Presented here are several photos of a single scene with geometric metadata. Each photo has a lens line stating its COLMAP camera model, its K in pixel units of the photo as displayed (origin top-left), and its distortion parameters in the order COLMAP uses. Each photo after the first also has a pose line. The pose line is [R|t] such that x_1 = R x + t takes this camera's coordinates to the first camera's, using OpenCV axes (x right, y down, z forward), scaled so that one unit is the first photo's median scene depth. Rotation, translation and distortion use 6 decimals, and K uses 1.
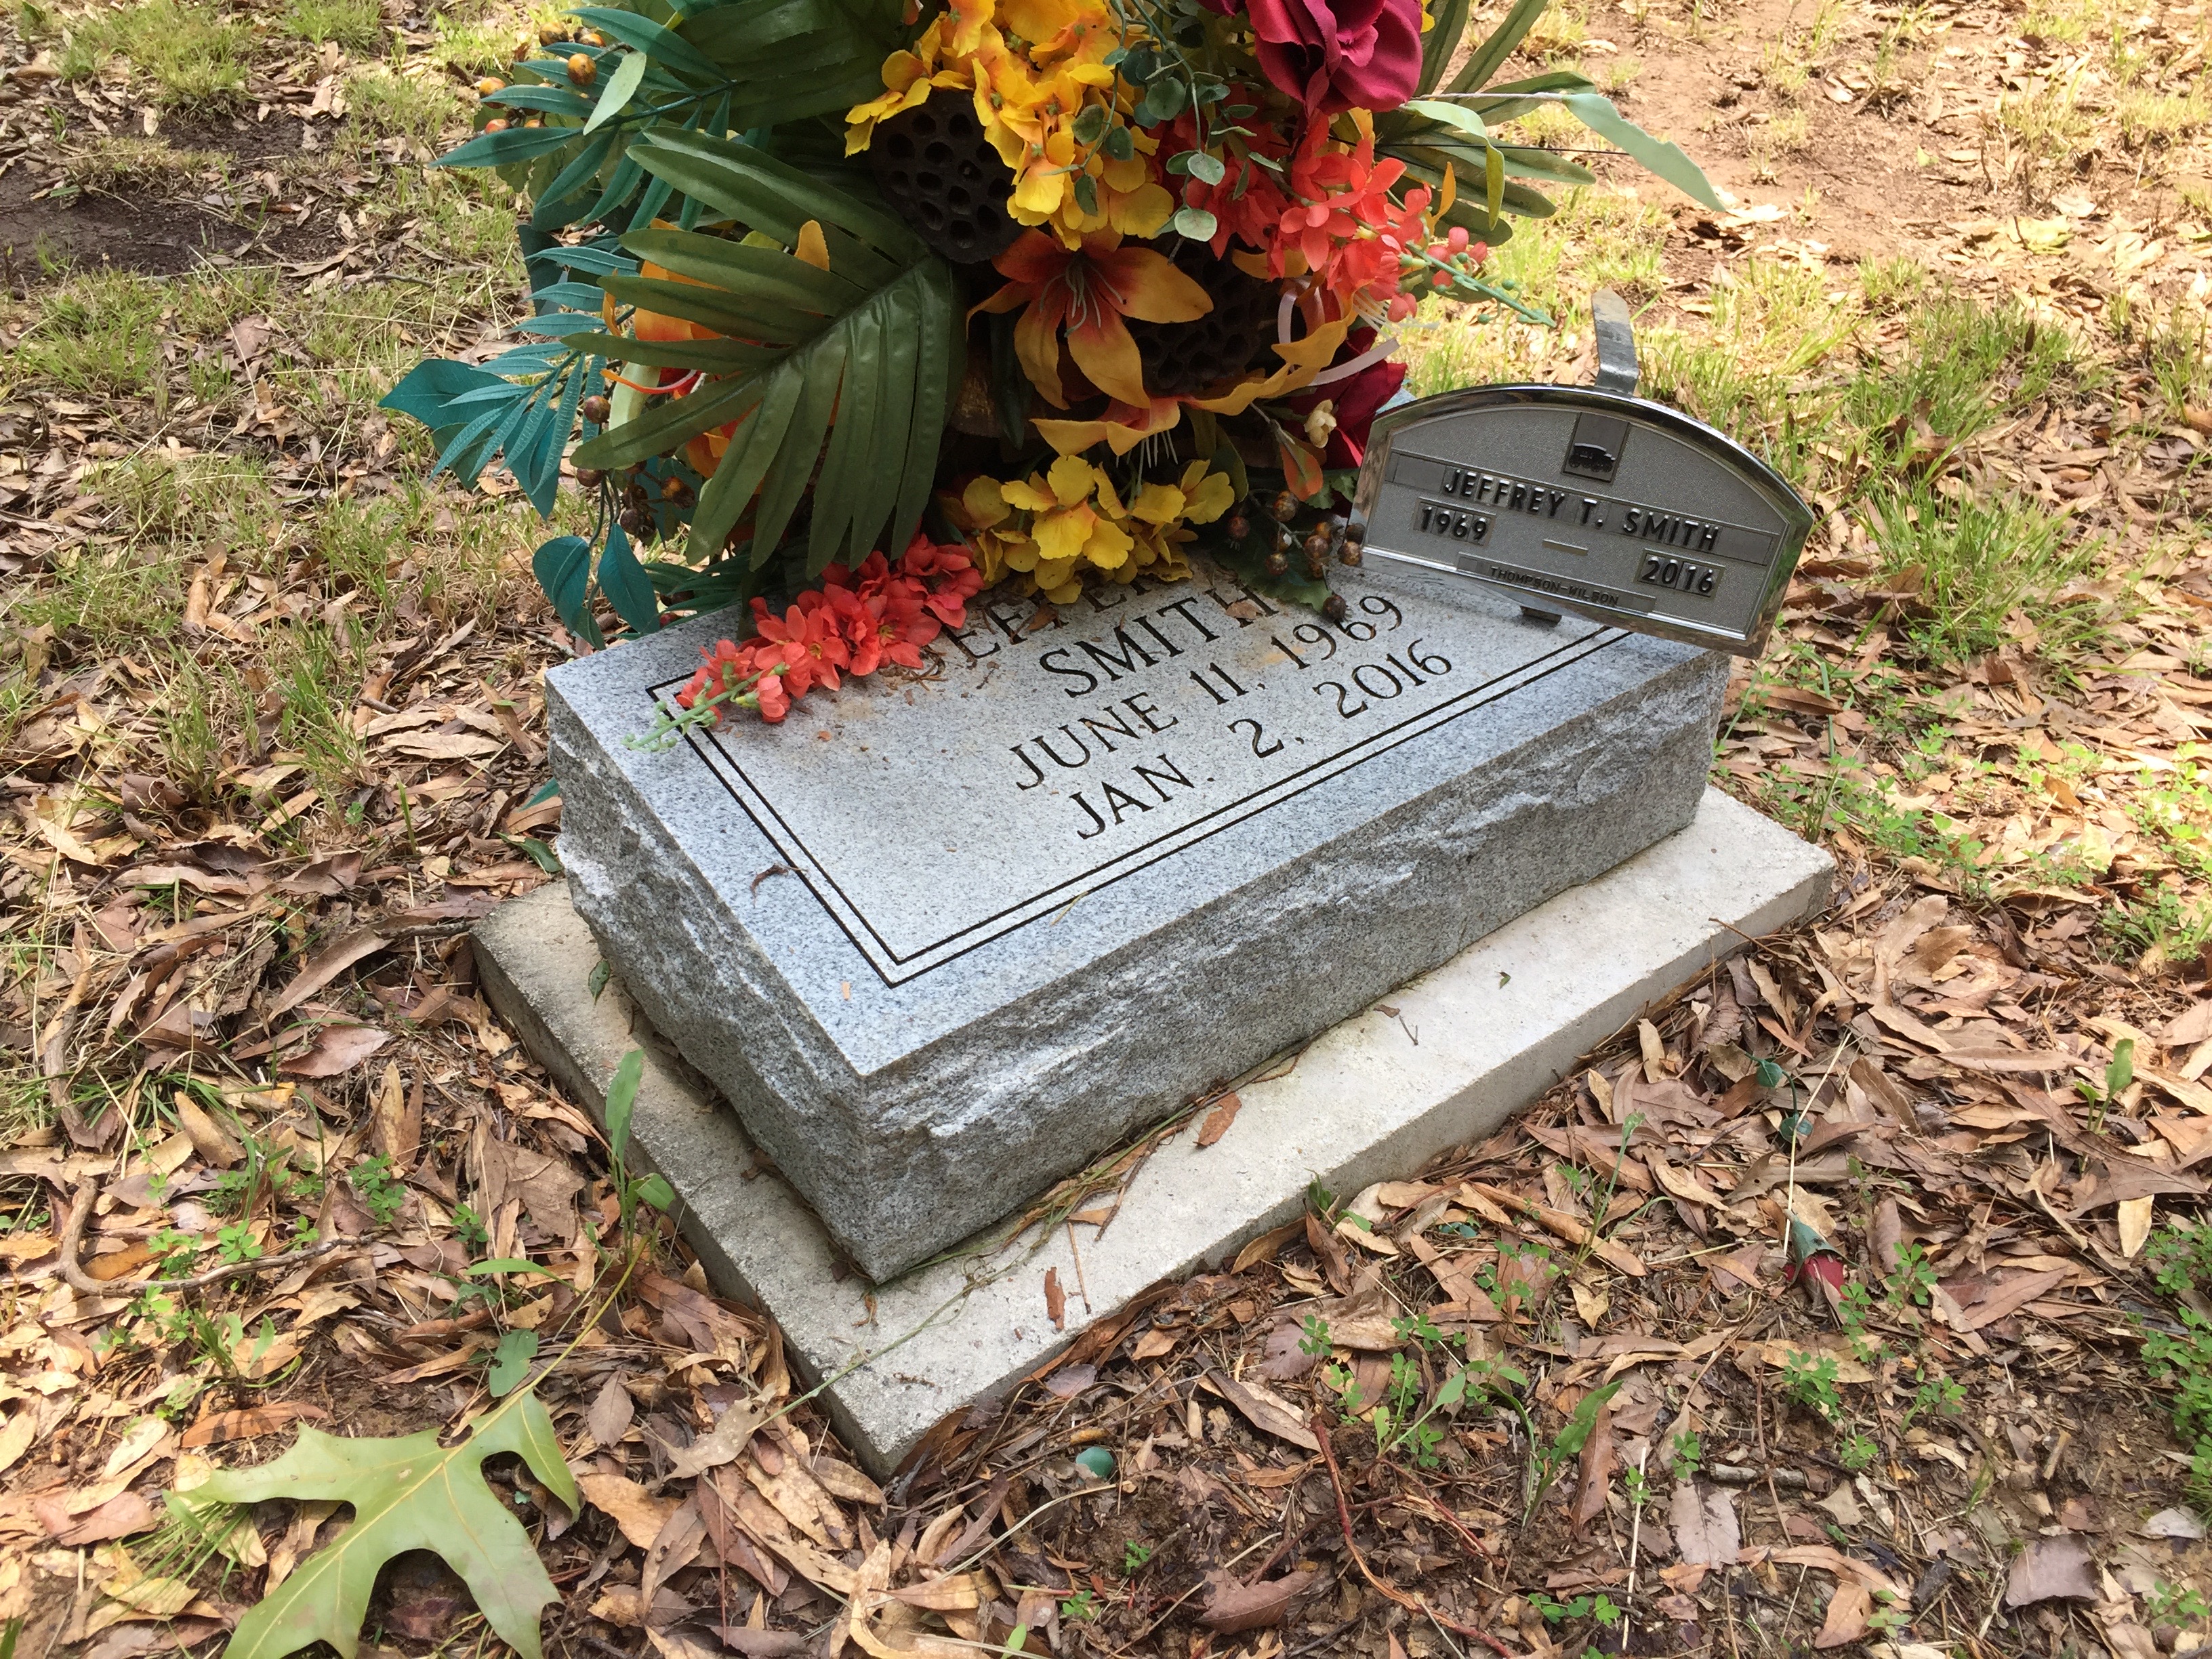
lens RADIAL K [[1854.5, 0, 1127.6], [0, 1854.5, 842.0], [0, 0, 1]] dist [0.062207, -0.084665]
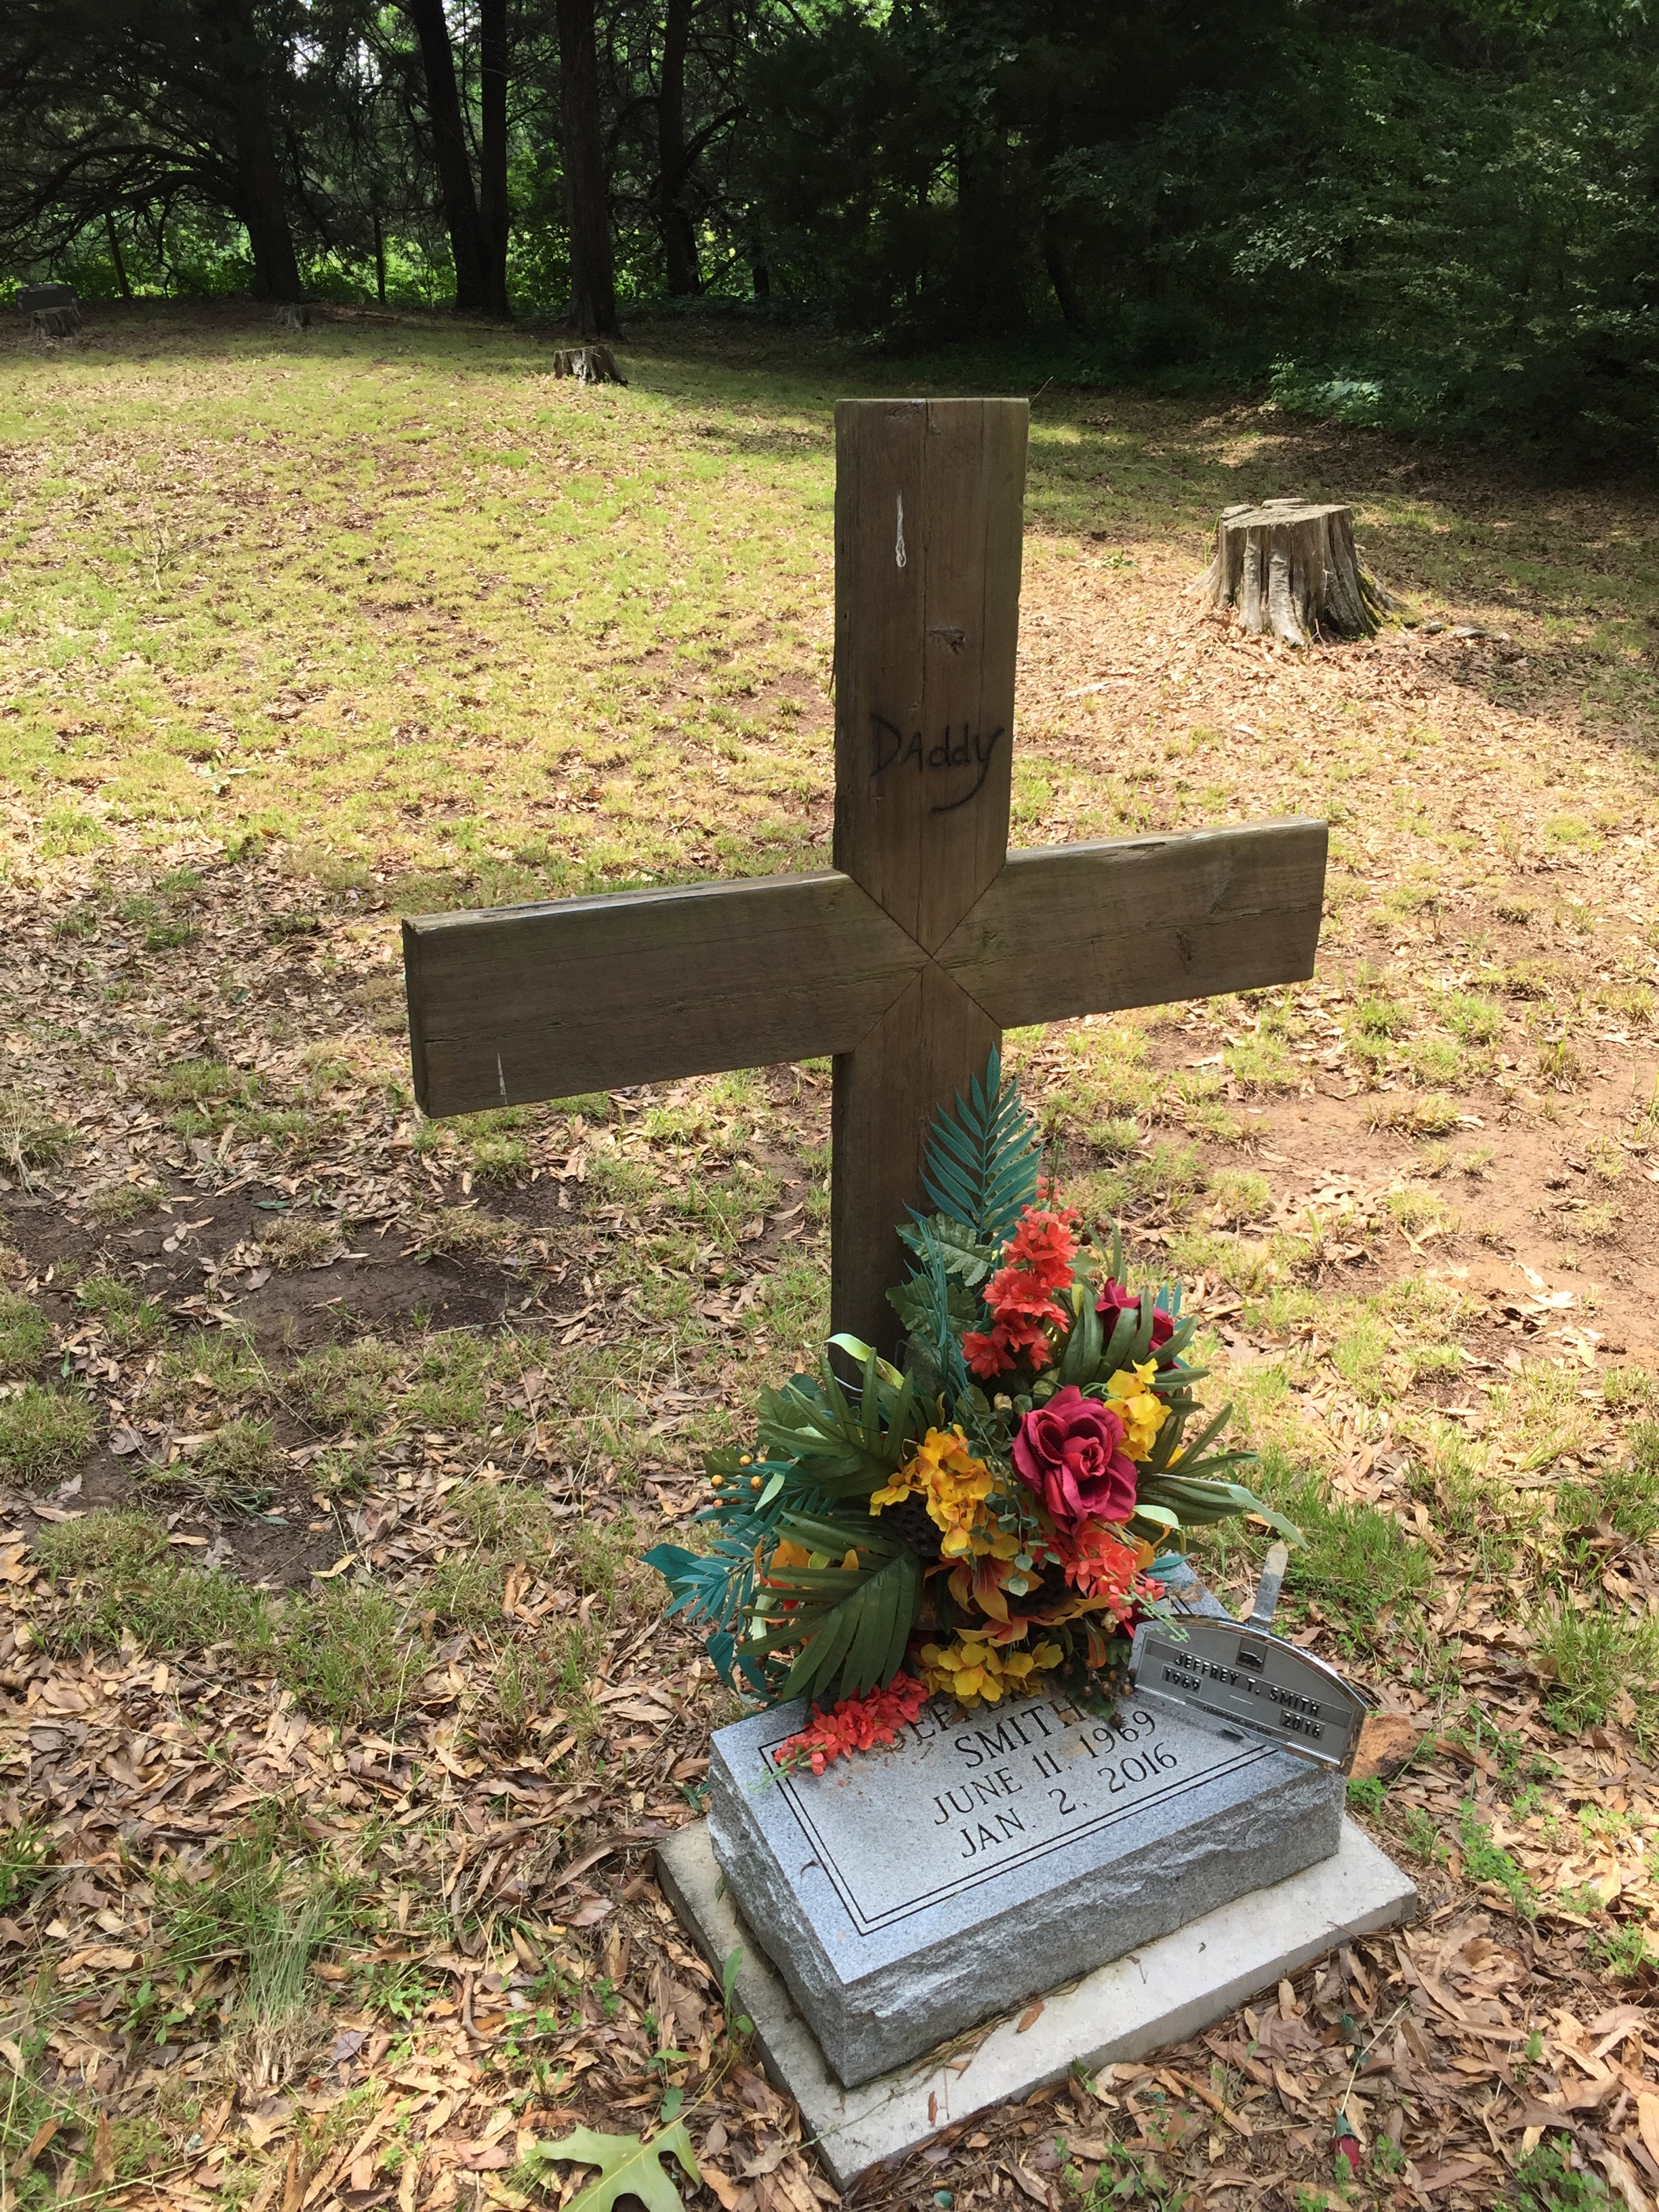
lens RADIAL K [[1877.4, 0, 819.3], [0, 1877.4, 1104.7], [0, 0, 1]] dist [0.067510, -0.093860]
pose [[0.978337, 0.029414, -0.204918, 0.196648], [-0.073537, 0.974677, -0.211181, -0.316292], [0.193518, 0.221675, 0.955726, -1.049573]]
